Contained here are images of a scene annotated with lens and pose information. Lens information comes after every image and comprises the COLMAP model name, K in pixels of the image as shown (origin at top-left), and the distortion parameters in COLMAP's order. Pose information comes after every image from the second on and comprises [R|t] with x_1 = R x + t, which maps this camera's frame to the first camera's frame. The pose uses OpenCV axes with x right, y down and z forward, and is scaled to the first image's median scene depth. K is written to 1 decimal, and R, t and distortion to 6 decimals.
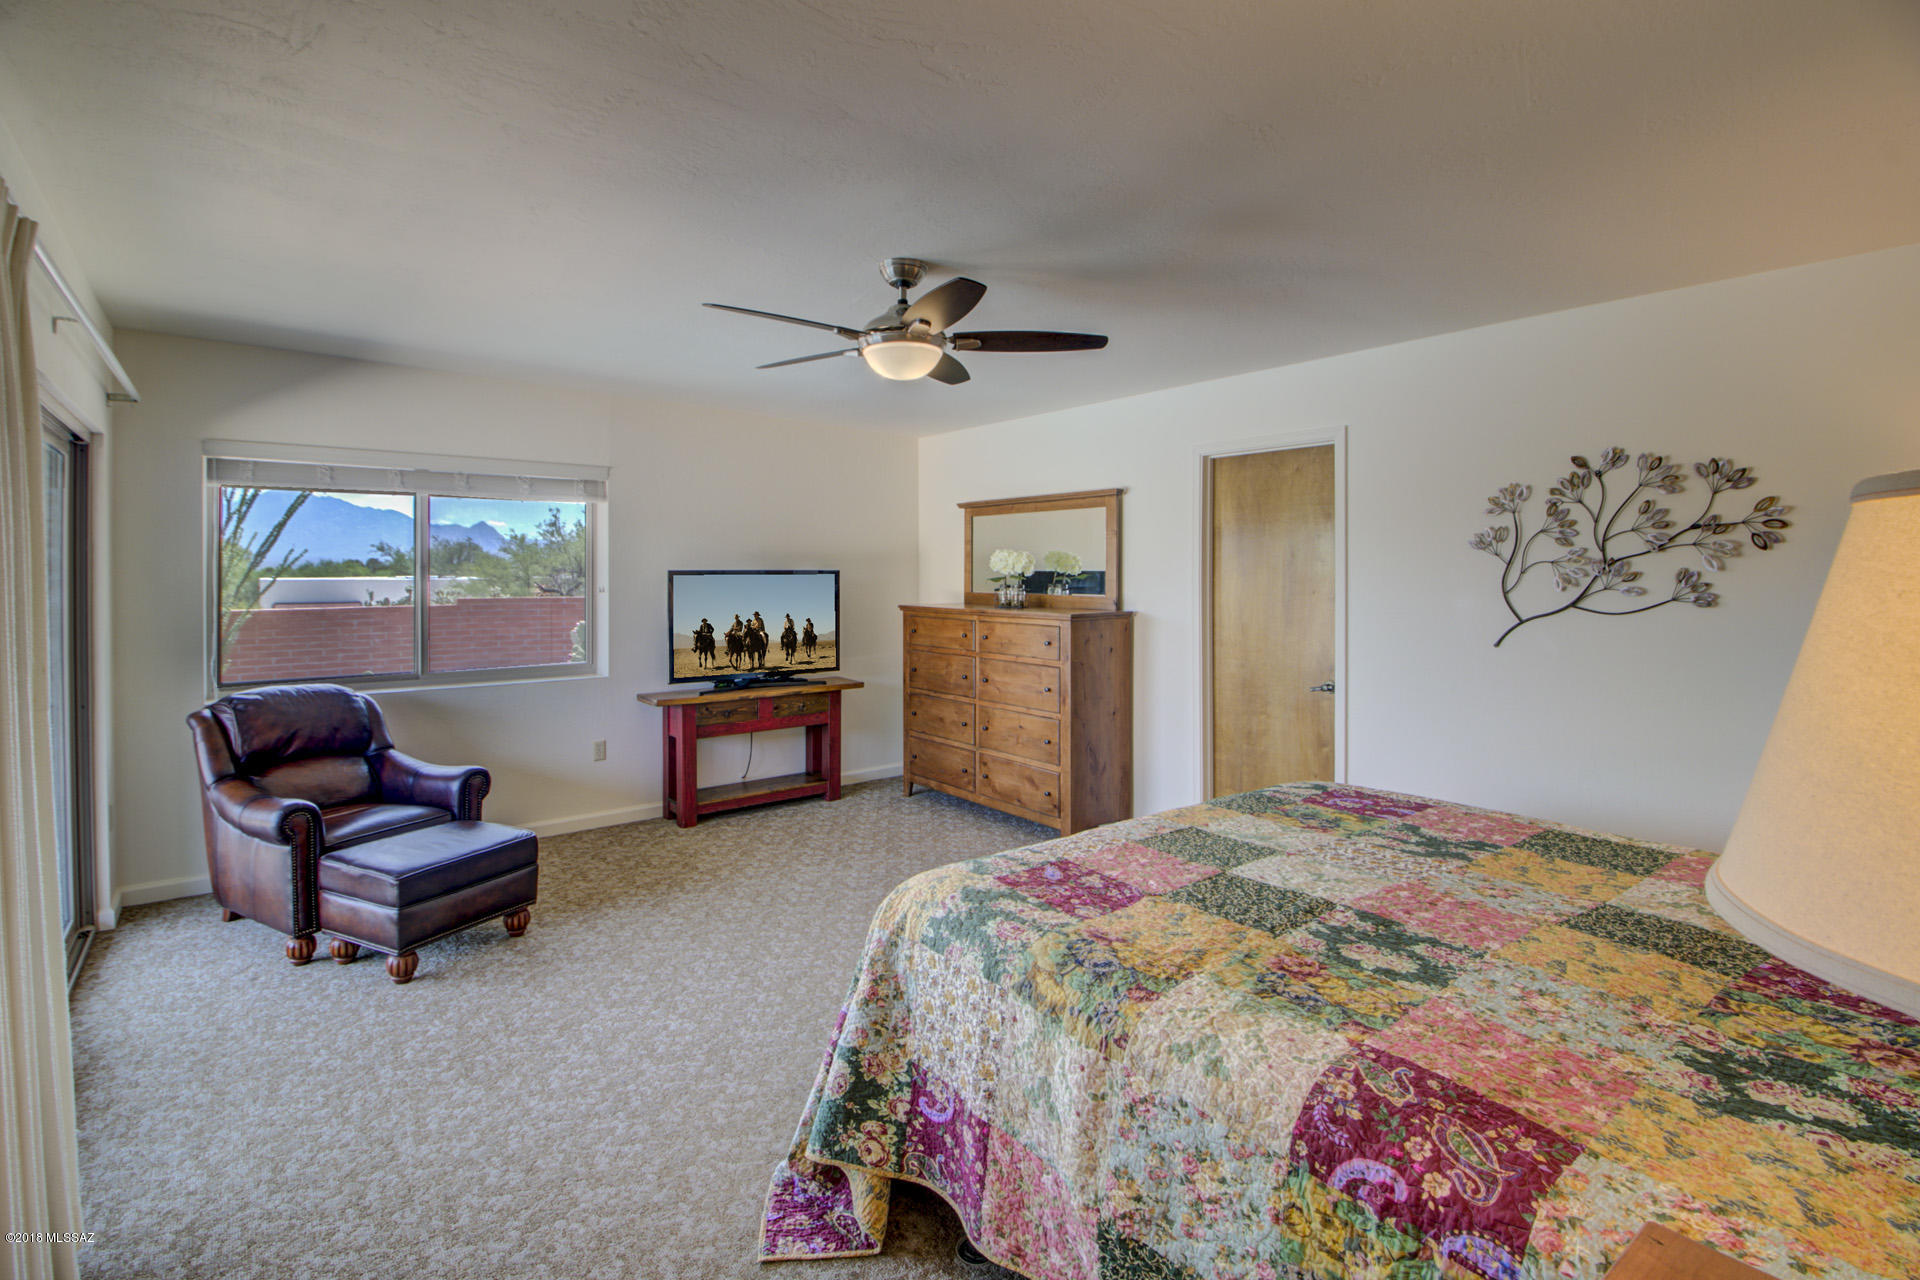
lens RADIAL K [[886.1, 0, 956.6], [0, 886.1, 579.3], [0, 0, 1]] dist [-0.001661, -0.010991]
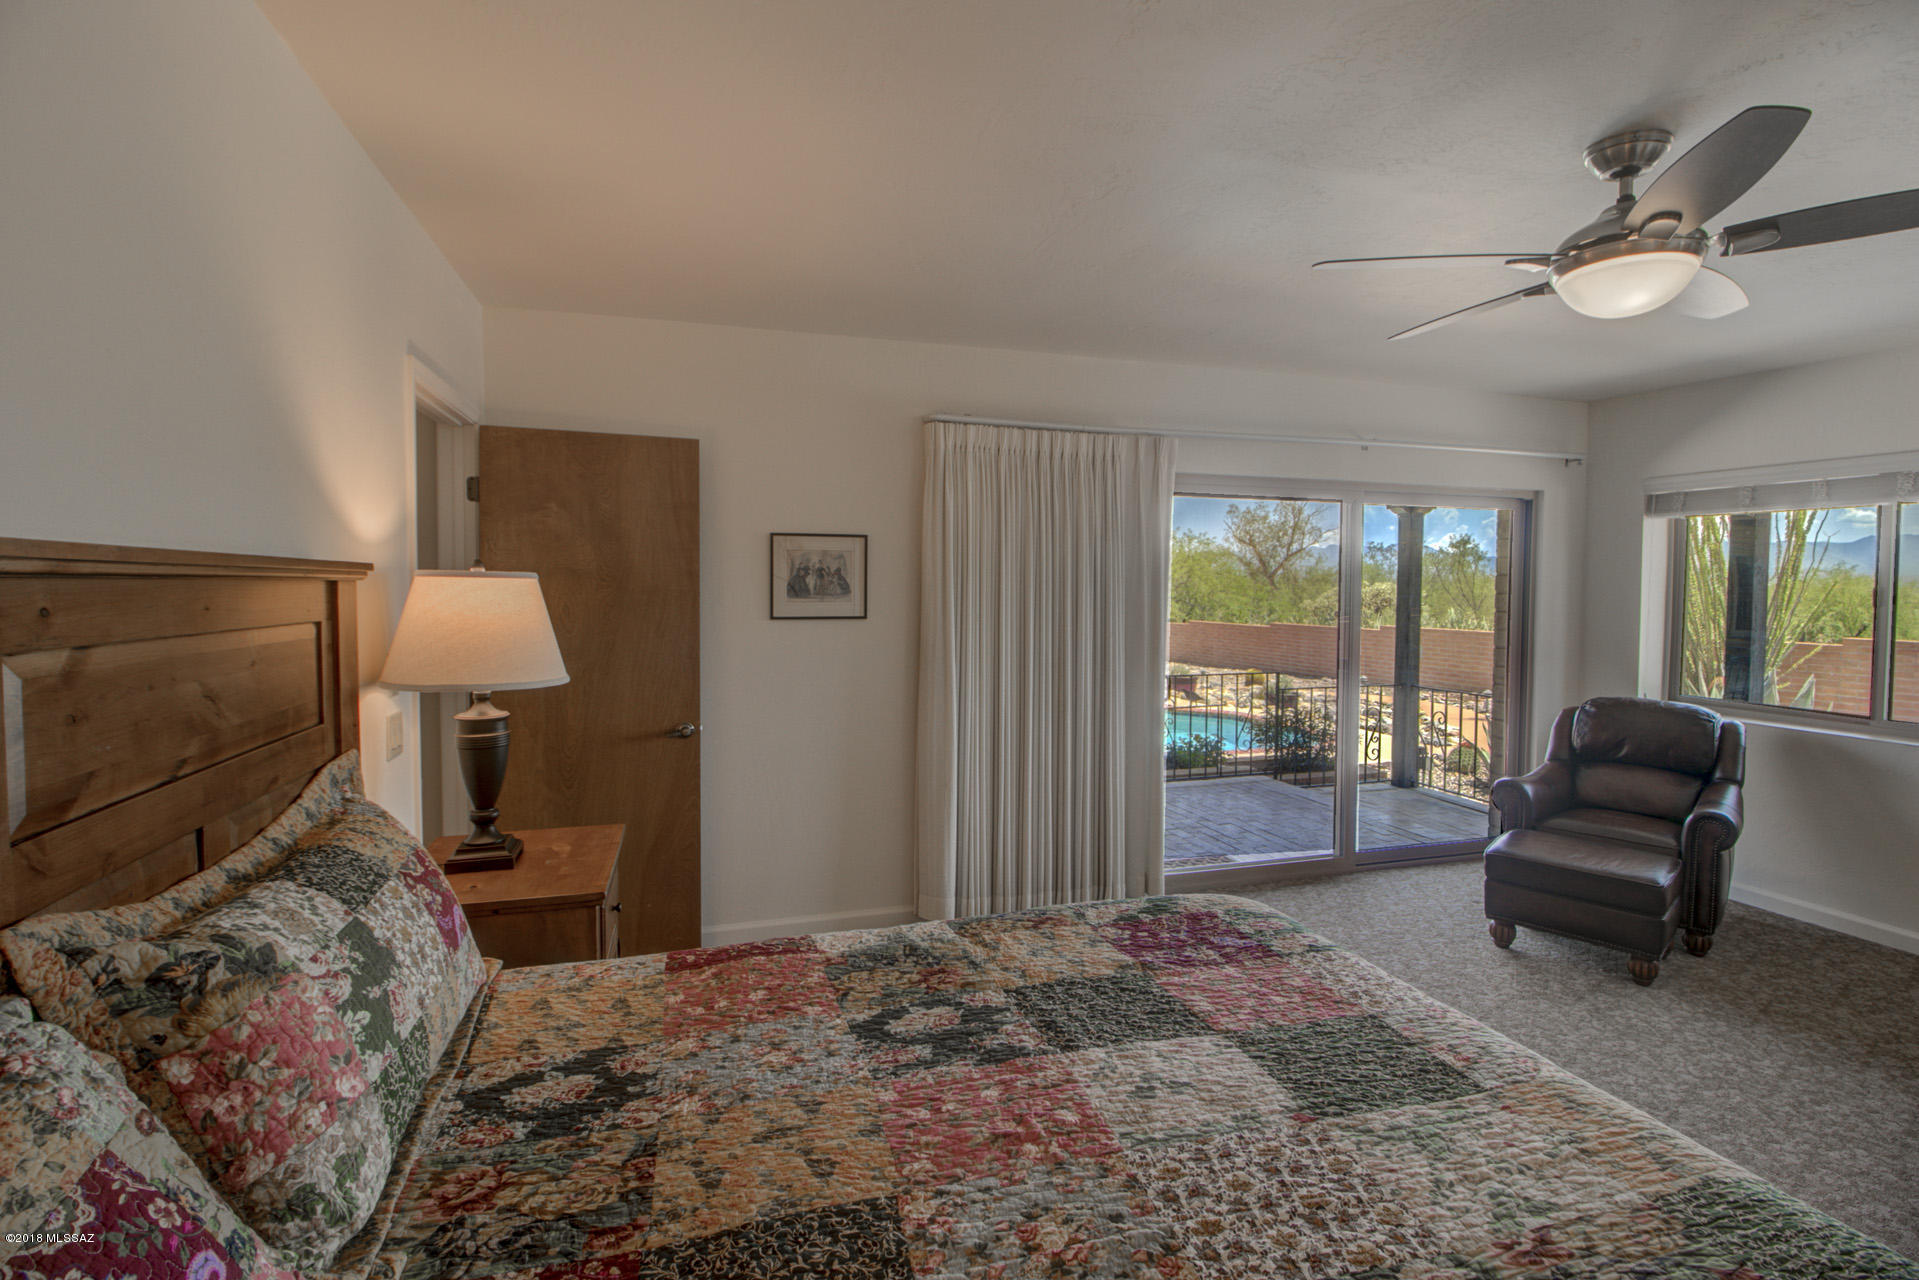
lens RADIAL K [[881.7, 0, 944.8], [0, 881.7, 613.0], [0, 0, 1]] dist [-0.001743, -0.010438]
pose [[-0.364495, 0.026427, -0.930830, 1.283129], [-0.010659, 0.999413, 0.032548, -0.027189], [0.931144, 0.021785, -0.364000, 1.312086]]
